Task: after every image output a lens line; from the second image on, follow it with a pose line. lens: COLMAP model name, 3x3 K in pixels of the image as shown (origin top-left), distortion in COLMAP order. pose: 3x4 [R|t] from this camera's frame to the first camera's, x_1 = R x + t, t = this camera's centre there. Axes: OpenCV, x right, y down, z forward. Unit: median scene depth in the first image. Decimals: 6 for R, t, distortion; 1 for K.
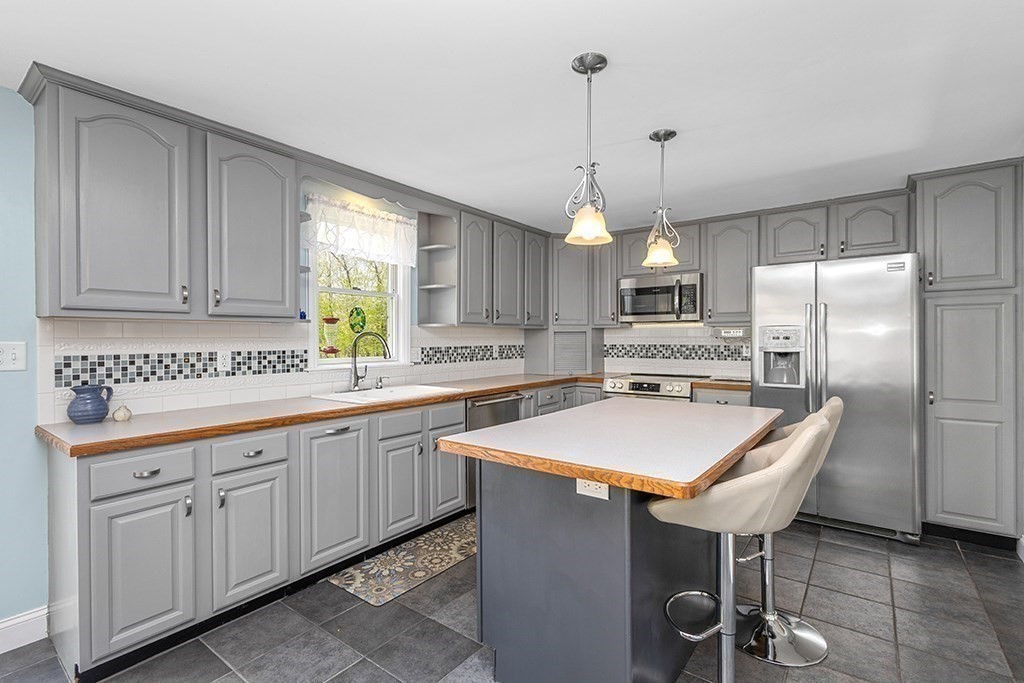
lens RADIAL K [[476.6, 0, 505.3], [0, 476.6, 337.8], [0, 0, 1]] dist [-0.000629, 0.000039]
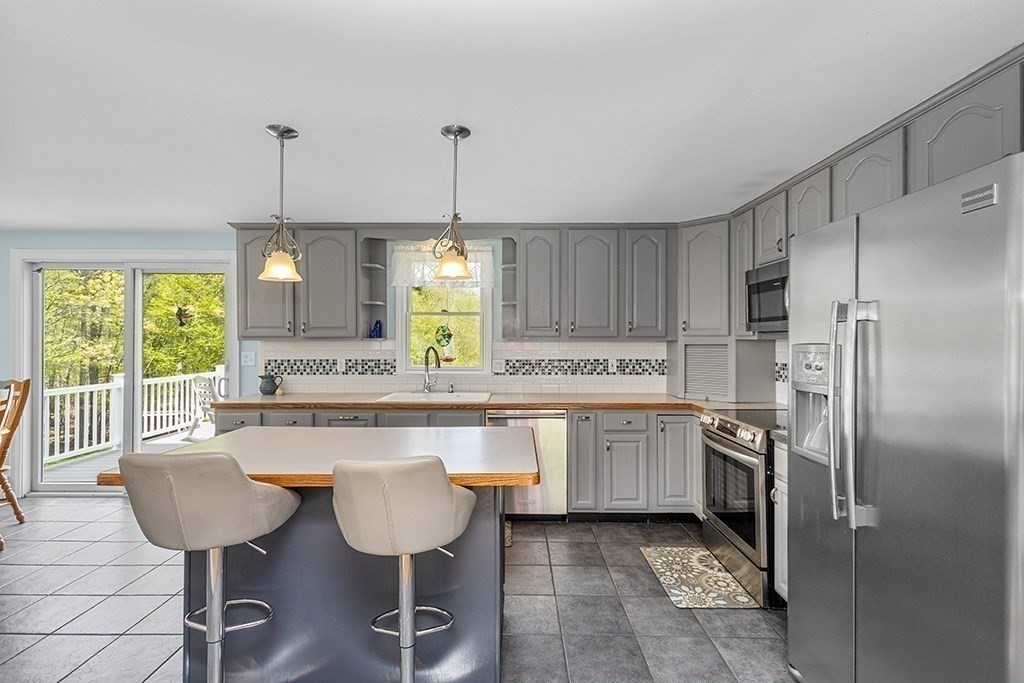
lens RADIAL K [[476.6, 0, 505.3], [0, 476.6, 337.8], [0, 0, 1]] dist [-0.000629, 0.000039]
pose [[0.593936, -0.001548, -0.804511, 0.702992], [-0.000845, 0.999996, -0.002548, -0.026634], [0.804512, 0.002193, 0.593932, 0.345797]]
